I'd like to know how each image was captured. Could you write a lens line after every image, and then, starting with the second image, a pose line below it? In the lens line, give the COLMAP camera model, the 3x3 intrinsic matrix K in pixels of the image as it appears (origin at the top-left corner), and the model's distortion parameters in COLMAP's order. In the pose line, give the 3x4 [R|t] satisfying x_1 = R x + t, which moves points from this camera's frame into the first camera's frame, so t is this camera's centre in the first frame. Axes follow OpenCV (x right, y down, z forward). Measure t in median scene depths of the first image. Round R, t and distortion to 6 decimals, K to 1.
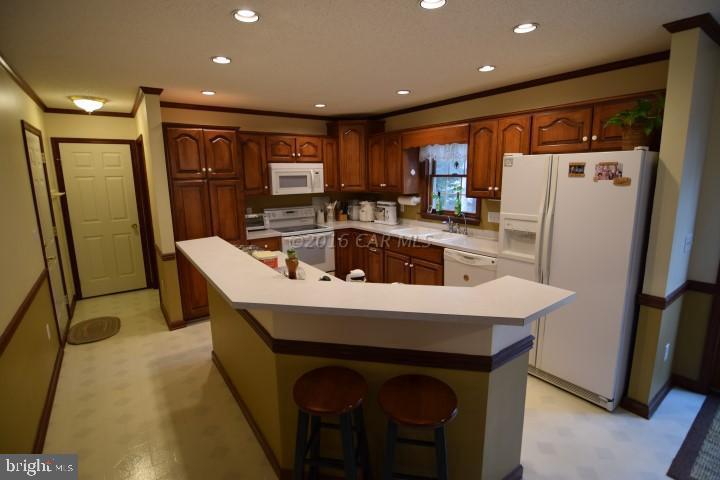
lens RADIAL K [[350.2, 0, 358.8], [0, 350.2, 238.3], [0, 0, 1]] dist [-0.010132, -0.007048]
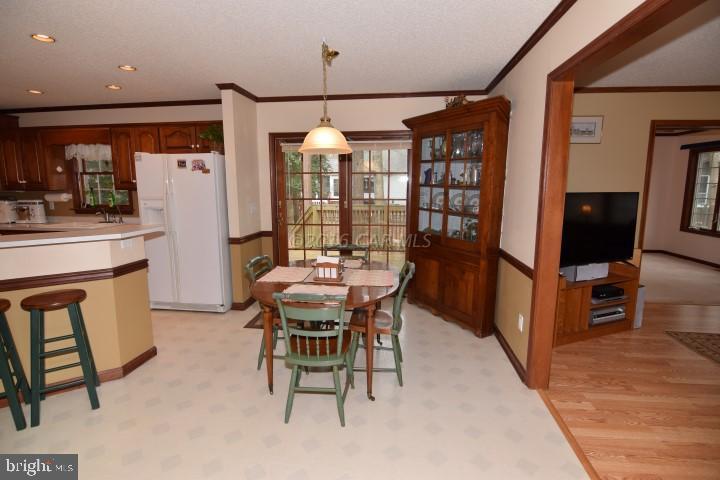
lens RADIAL K [[350.2, 0, 358.2], [0, 350.2, 237.0], [0, 0, 1]] dist [-0.010132, -0.007048]
pose [[0.684805, -0.092167, 0.722875, 0.002341], [0.124347, 0.992201, 0.008708, 0.115095], [-0.718039, 0.083924, 0.690924, -0.337170]]
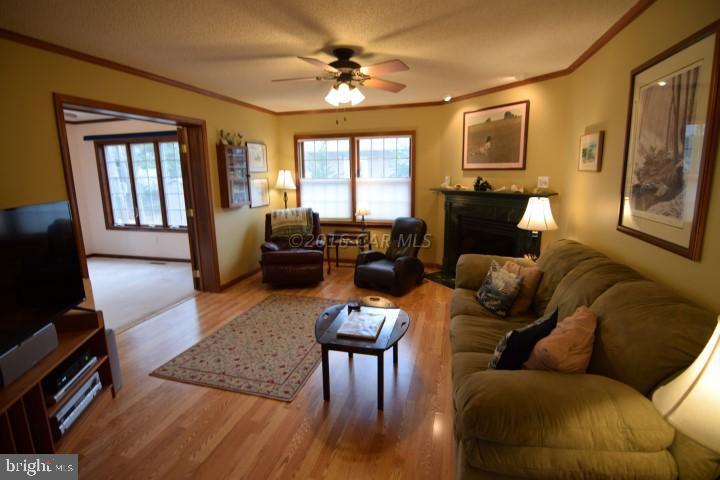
lens RADIAL K [[350.2, 0, 357.1], [0, 350.2, 234.3], [0, 0, 1]] dist [-0.010132, -0.007048]
pose [[-0.618512, -0.115522, 0.777237, 0.338647], [0.166908, 0.947247, 0.273614, 0.078588], [-0.767844, 0.298961, -0.566602, -0.283106]]
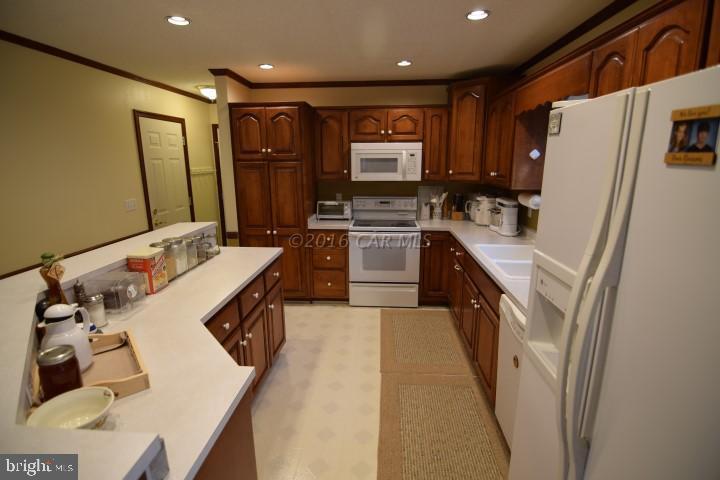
lens RADIAL K [[350.2, 0, 358.7], [0, 350.2, 241.3], [0, 0, 1]] dist [-0.010132, -0.007048]
pose [[0.771930, 0.155519, -0.616391, 0.325347], [-0.123460, 0.987828, 0.094622, -0.062291], [0.623604, 0.003058, 0.781735, 0.352718]]
